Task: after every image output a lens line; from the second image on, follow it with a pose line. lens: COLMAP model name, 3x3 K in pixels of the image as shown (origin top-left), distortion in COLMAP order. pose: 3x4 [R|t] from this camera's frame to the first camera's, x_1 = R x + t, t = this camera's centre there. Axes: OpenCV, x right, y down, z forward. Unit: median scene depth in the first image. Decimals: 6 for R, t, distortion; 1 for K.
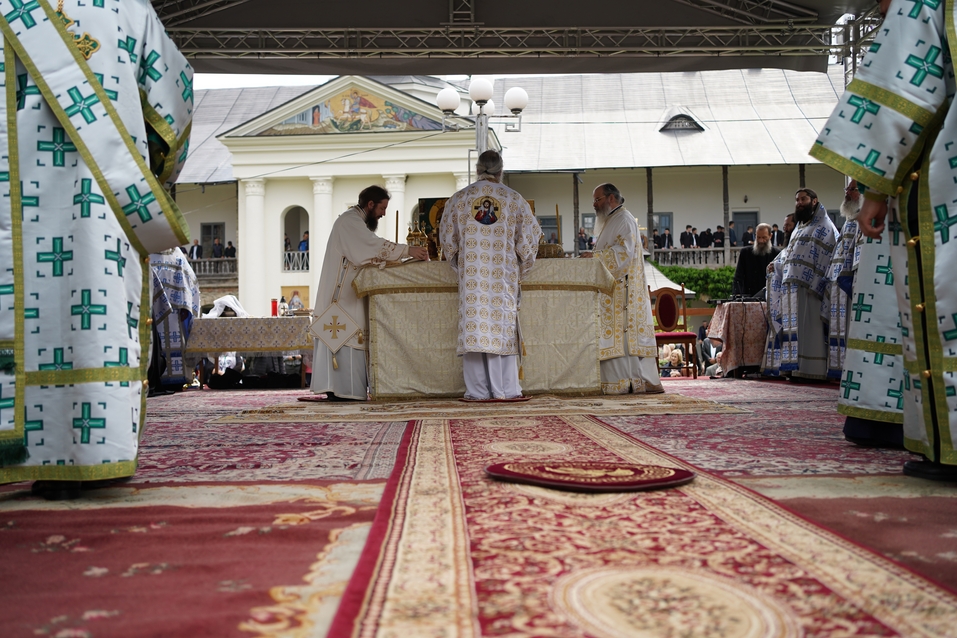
lens RADIAL K [[965.7, 0, 478.5], [0, 965.7, 319.0], [0, 0, 1]] dist [-0.038096, 0.159612]
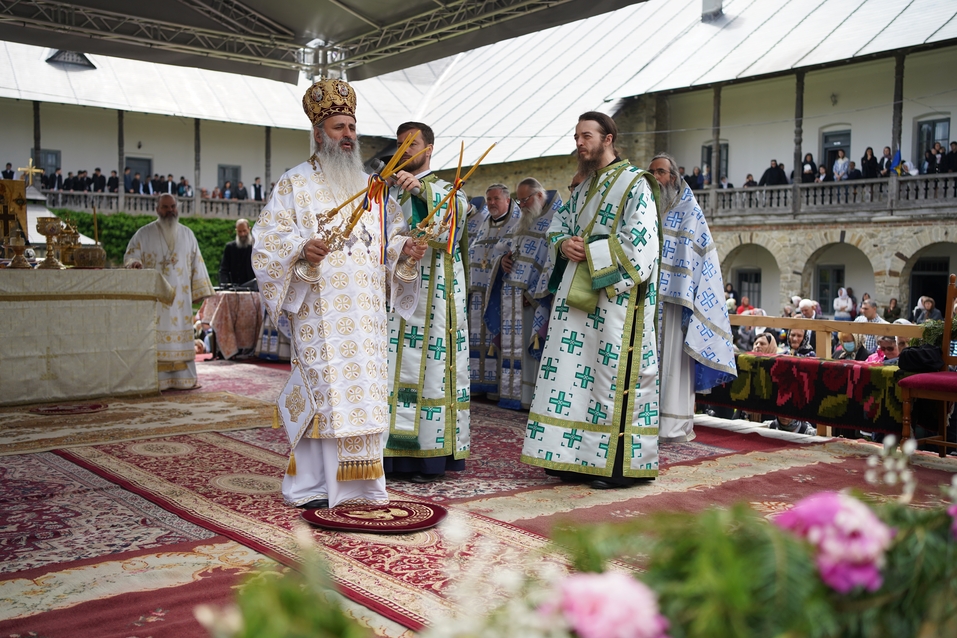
lens RADIAL K [[965.7, 0, 478.5], [0, 965.7, 319.0], [0, 0, 1]] dist [-0.038096, 0.159612]
pose [[0.796538, -0.004032, 0.604575, -0.160830], [-0.038558, 0.997603, 0.057454, -0.055713], [-0.603358, -0.069076, 0.794473, -0.052199]]
